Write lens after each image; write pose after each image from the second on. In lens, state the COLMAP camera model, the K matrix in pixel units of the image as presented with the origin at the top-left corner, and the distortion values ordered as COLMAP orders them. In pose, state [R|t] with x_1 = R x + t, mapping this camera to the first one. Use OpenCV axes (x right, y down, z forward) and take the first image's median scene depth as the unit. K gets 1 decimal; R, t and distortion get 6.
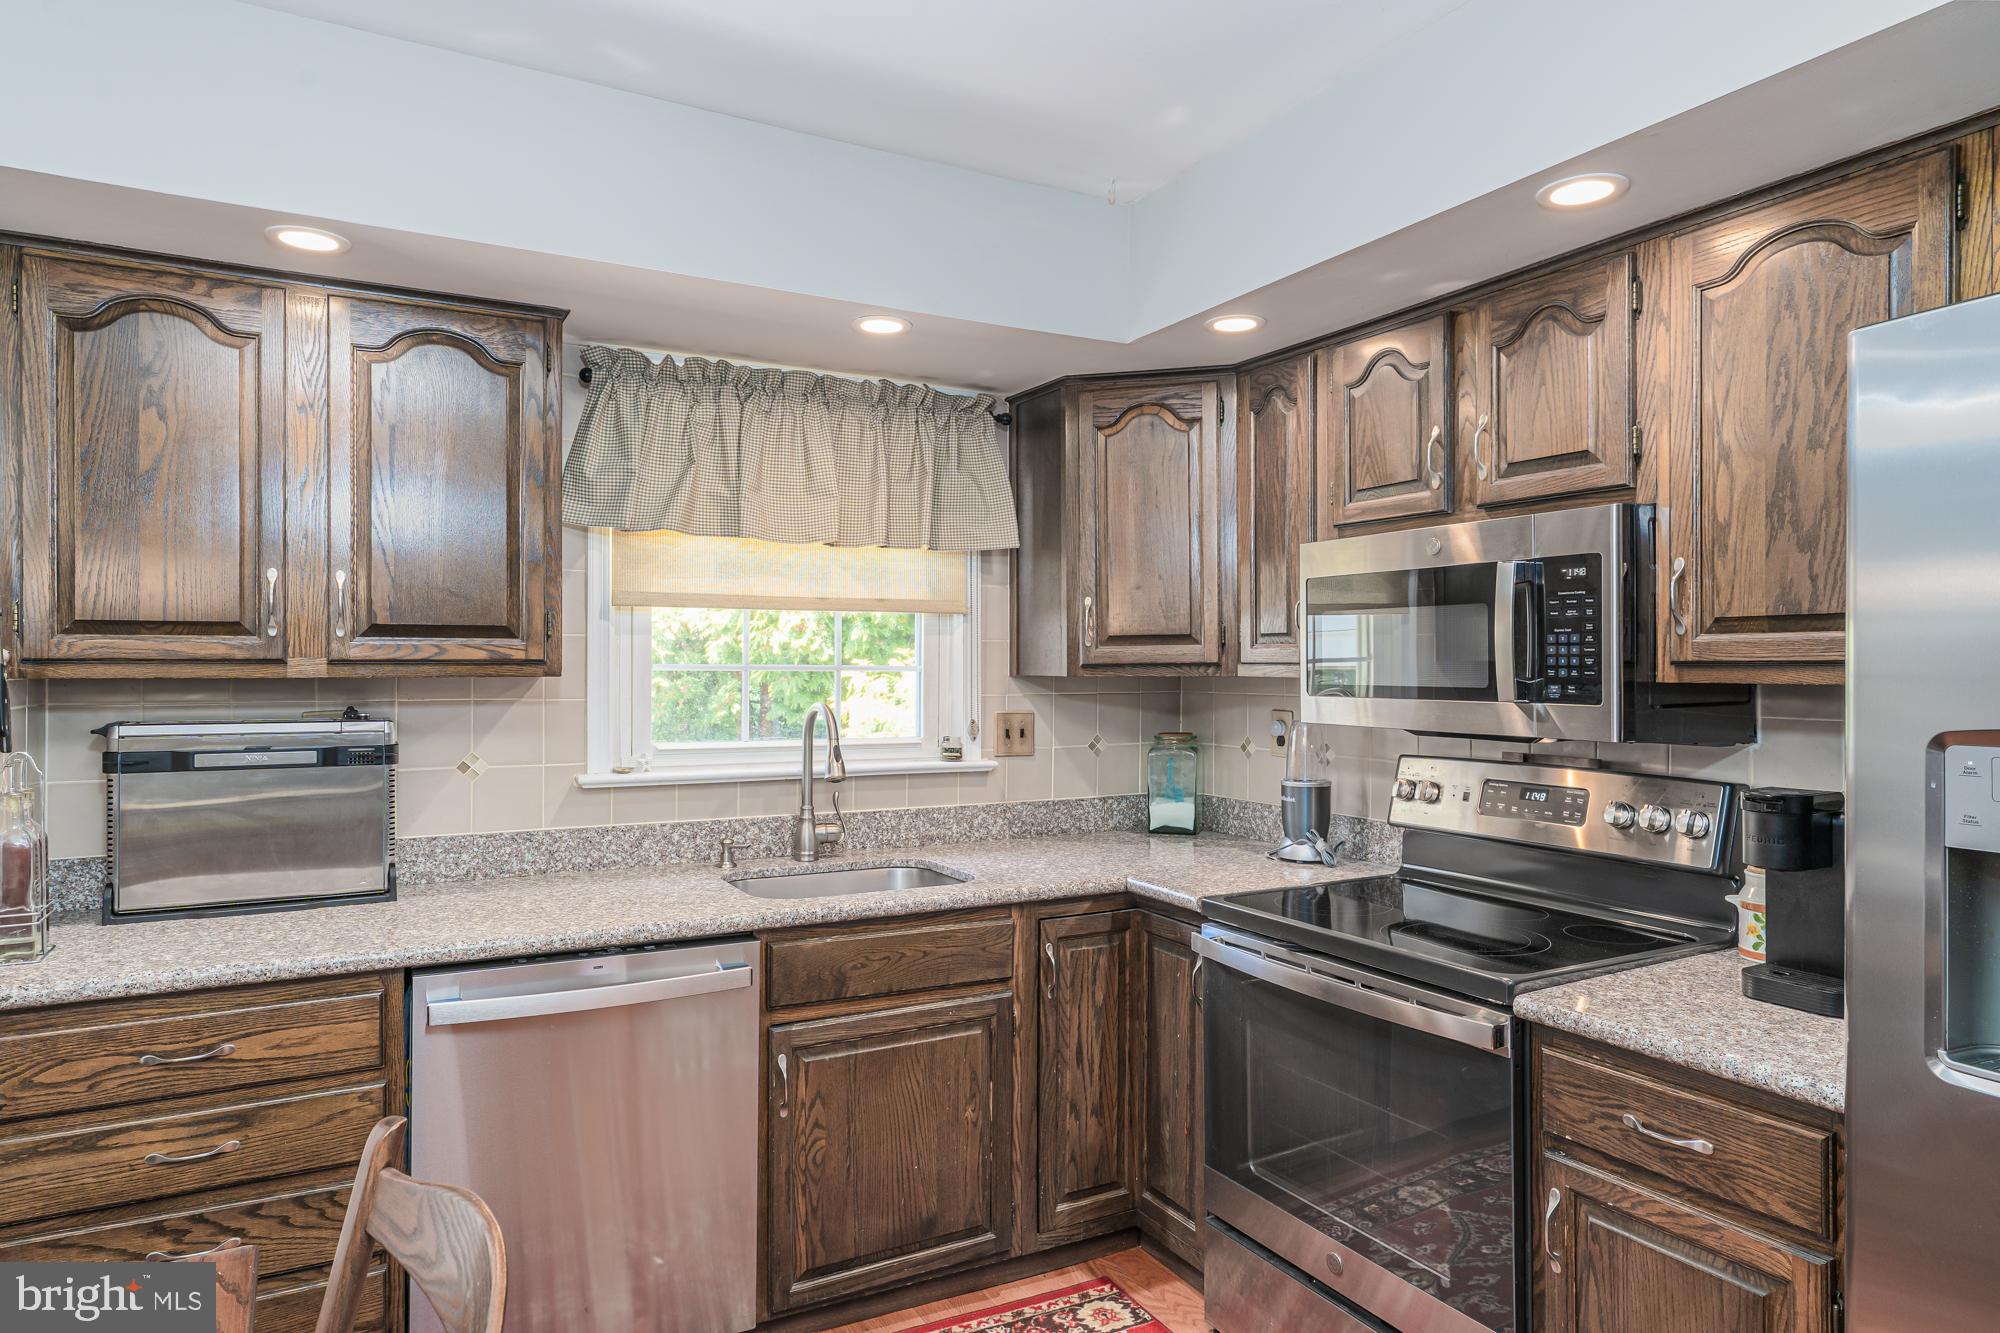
lens RADIAL K [[1216.1, 0, 999.0], [0, 1216.1, 667.0], [0, 0, 1]] dist [0.020590, -0.000342]
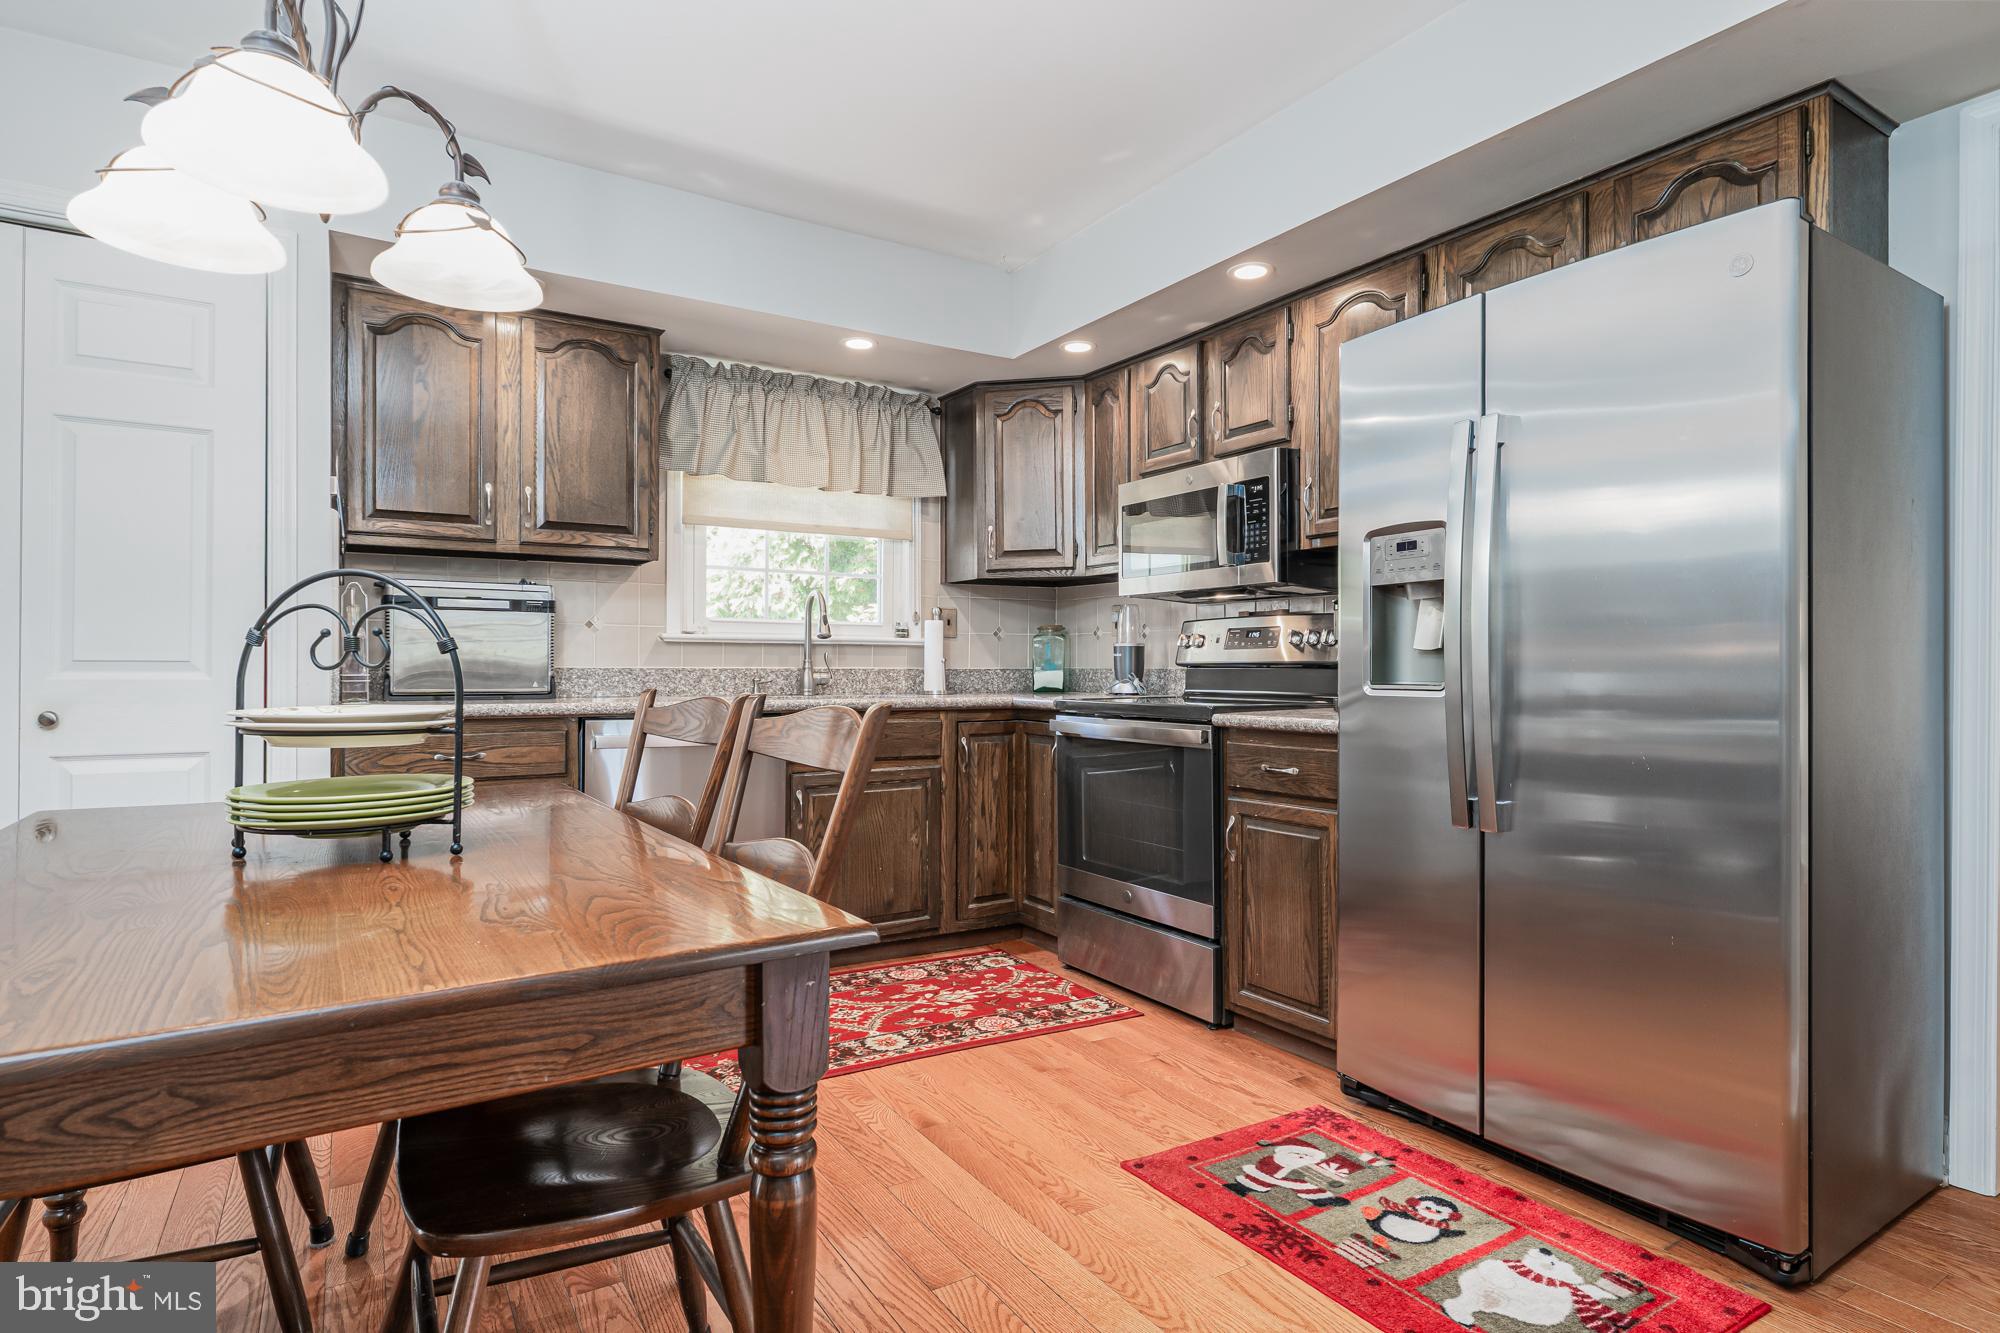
lens RADIAL K [[997.5, 0, 990.1], [0, 997.5, 659.2], [0, 0, 1]] dist [0.020094, 0.000176]
pose [[0.998516, 0.001155, 0.054449, 0.004336], [-0.001862, 0.999915, 0.012921, 0.111530], [-0.054429, -0.013003, 0.998433, -0.312675]]
